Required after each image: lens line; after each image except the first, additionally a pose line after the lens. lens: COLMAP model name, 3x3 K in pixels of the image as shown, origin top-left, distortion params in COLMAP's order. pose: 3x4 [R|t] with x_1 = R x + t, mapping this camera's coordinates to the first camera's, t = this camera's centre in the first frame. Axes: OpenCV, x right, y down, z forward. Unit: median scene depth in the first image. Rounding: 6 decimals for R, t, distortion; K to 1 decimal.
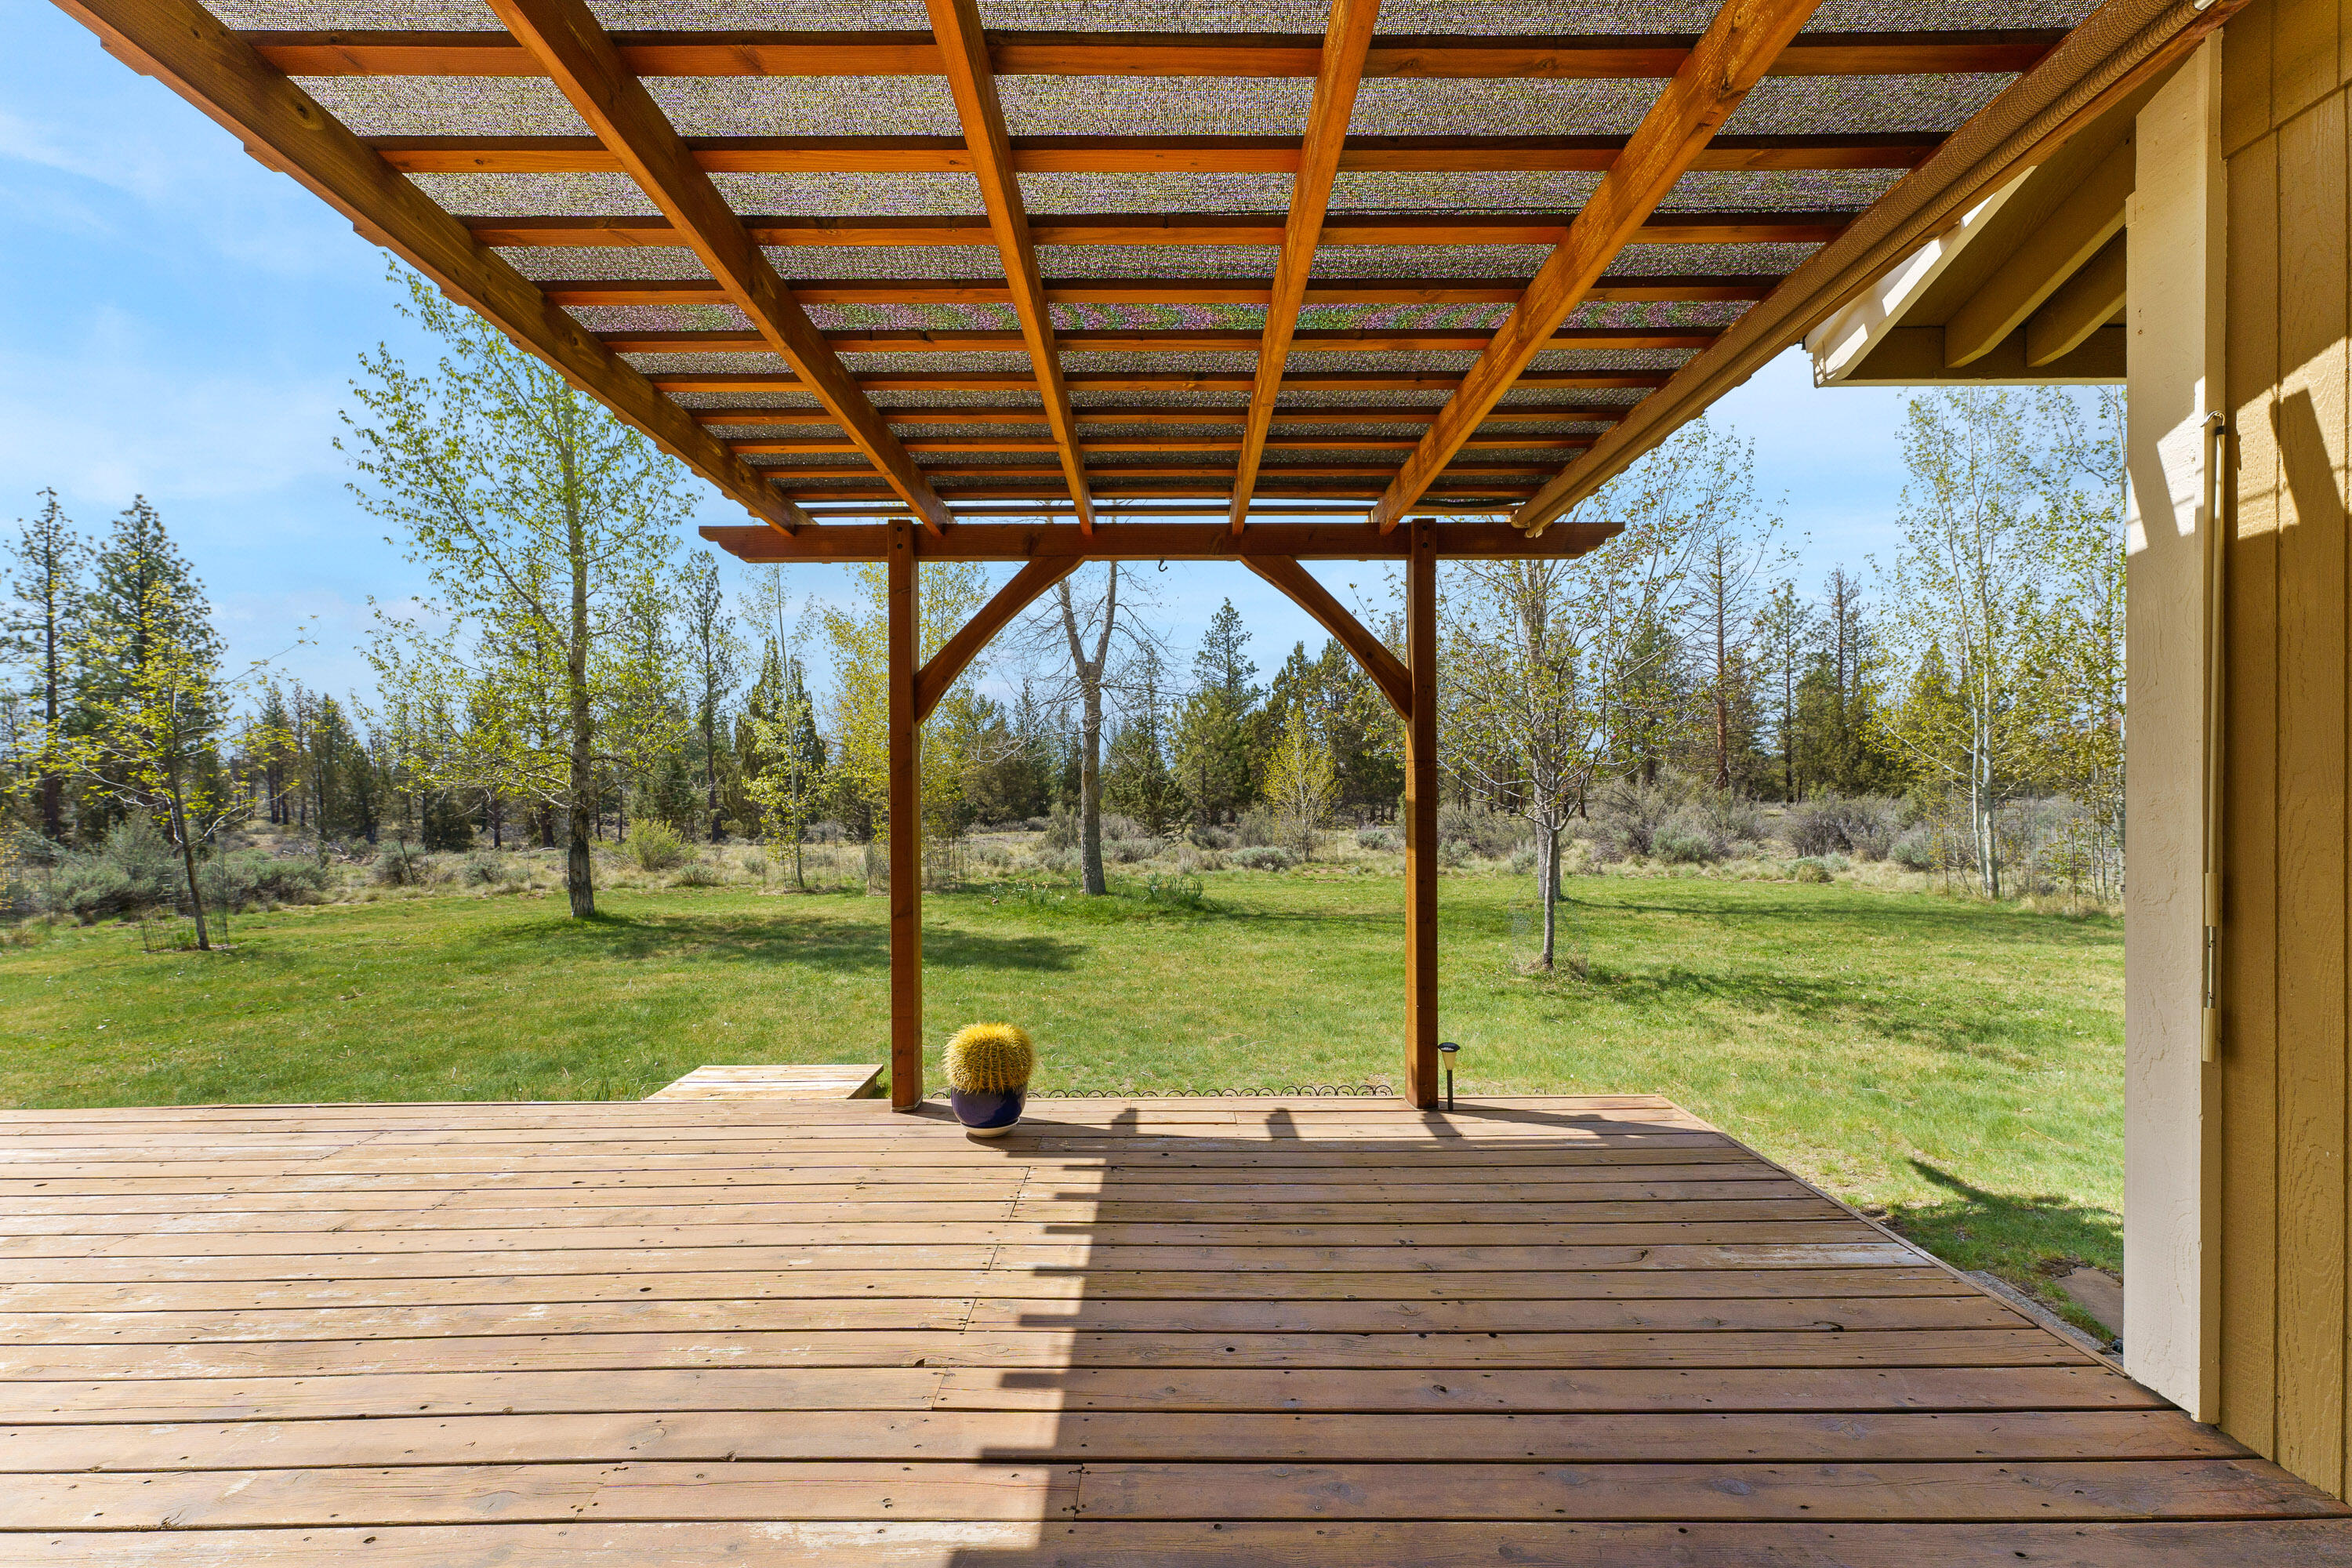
lens RADIAL K [[932.9, 0, 1215.7], [0, 932.9, 818.2], [0, 0, 1]] dist [0.001442, 0.000584]
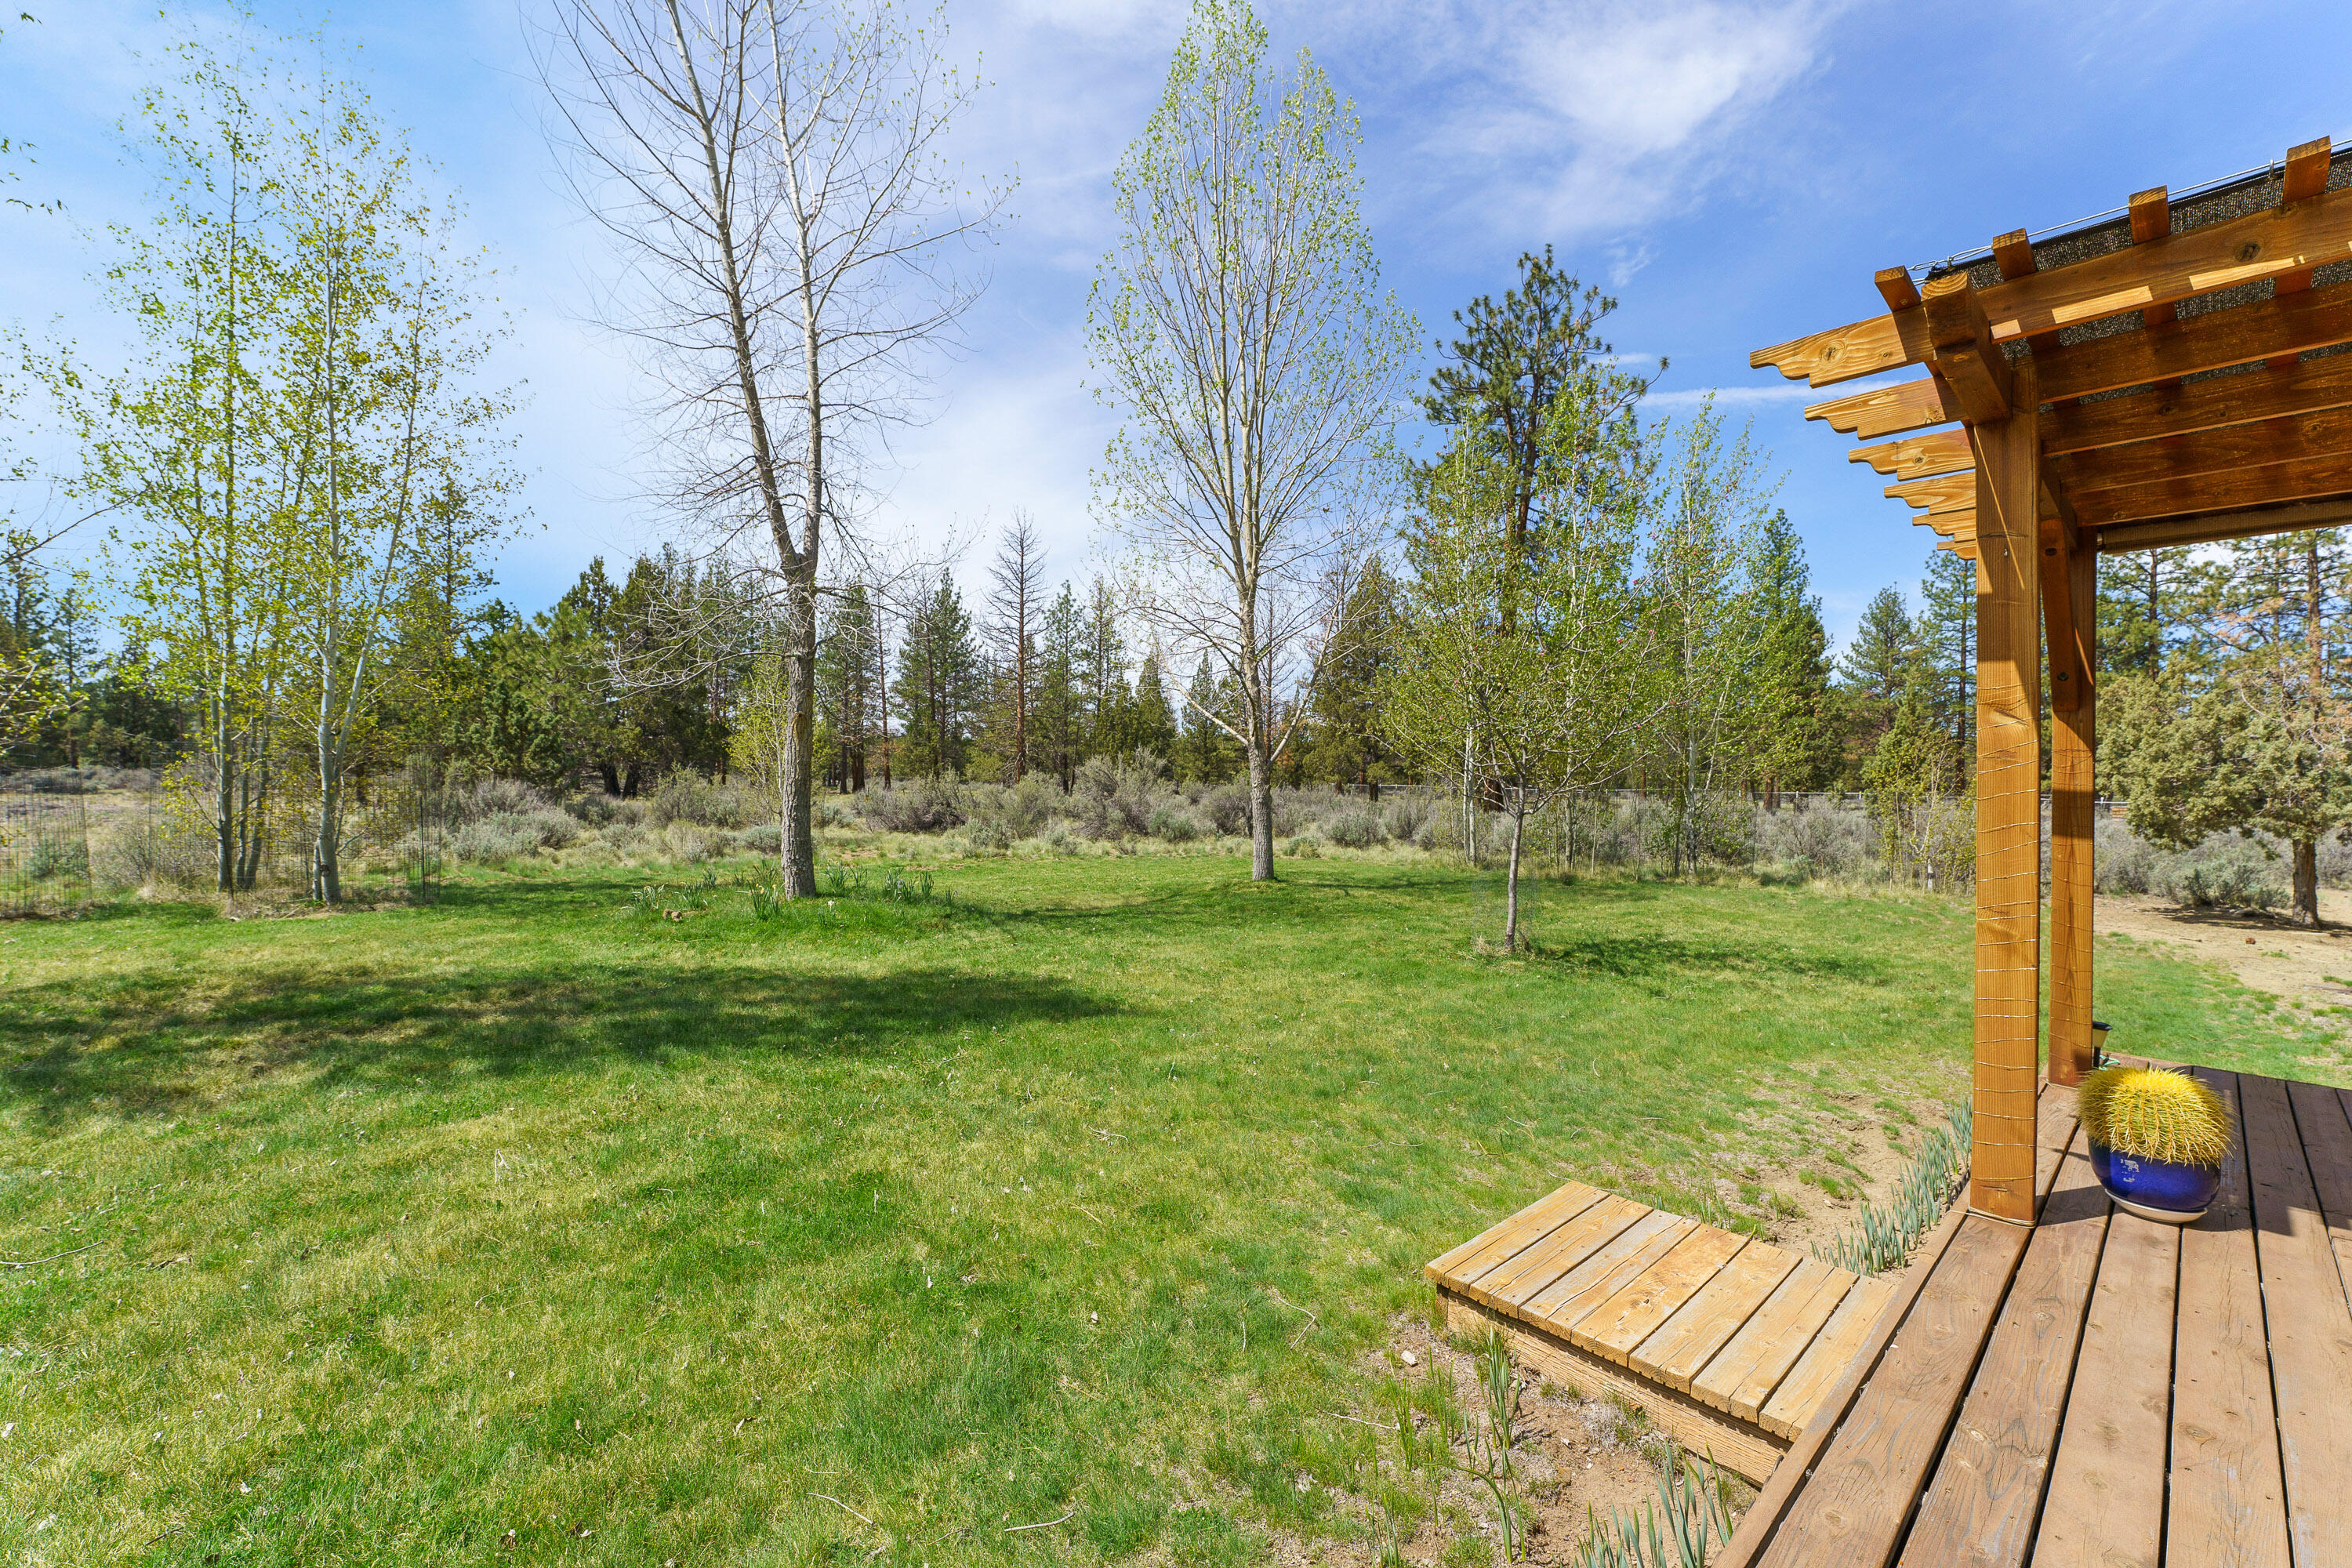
lens RADIAL K [[1019.3, 0, 1077.4], [0, 1019.3, 776.8], [0, 0, 1]] dist [0.001036, -0.000168]
pose [[0.741878, 0.035754, 0.669581, -0.346172], [-0.026156, 0.999360, -0.024384, 0.004710], [-0.670025, 0.000577, 0.742338, 0.228697]]
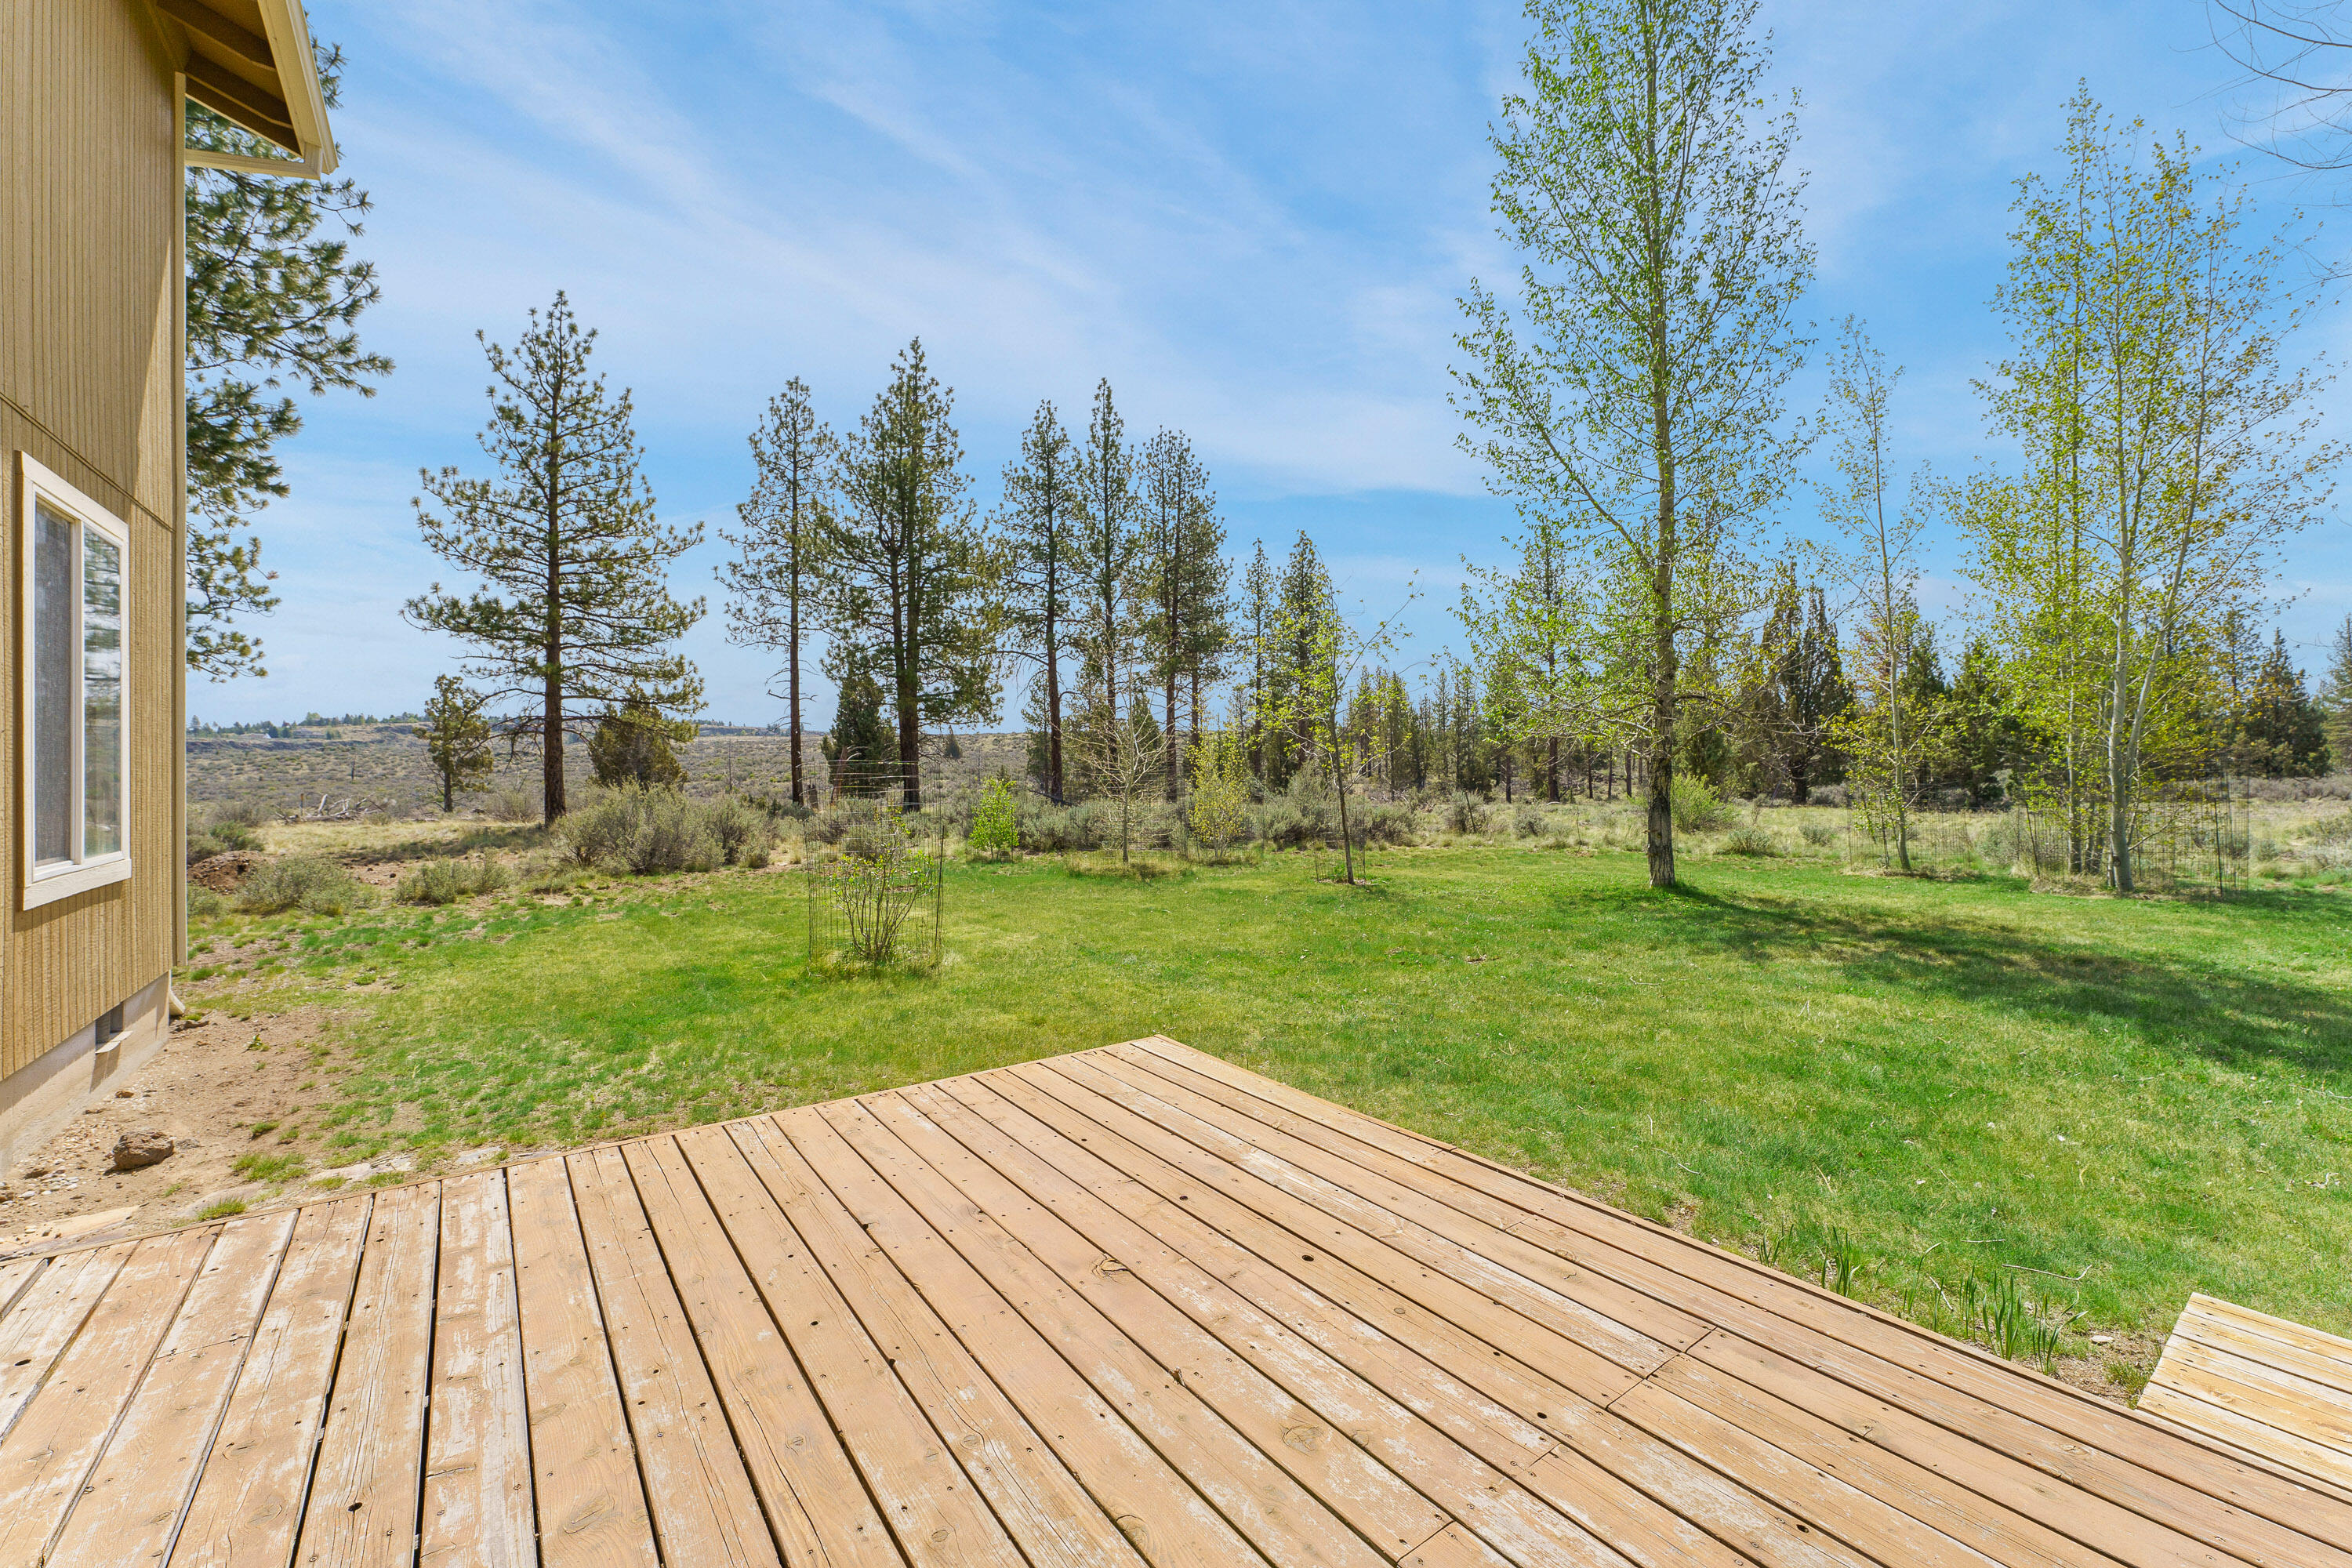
lens RADIAL K [[976.2, 0, 1176.0], [0, 976.2, 784.0], [0, 0, 1]] dist [-0.046034, 0.000004]
pose [[0.563265, 0.019681, -0.826042, -0.144784], [-0.013723, 0.999801, 0.014464, 0.004170], [0.826162, 0.003189, 0.563424, 0.101892]]
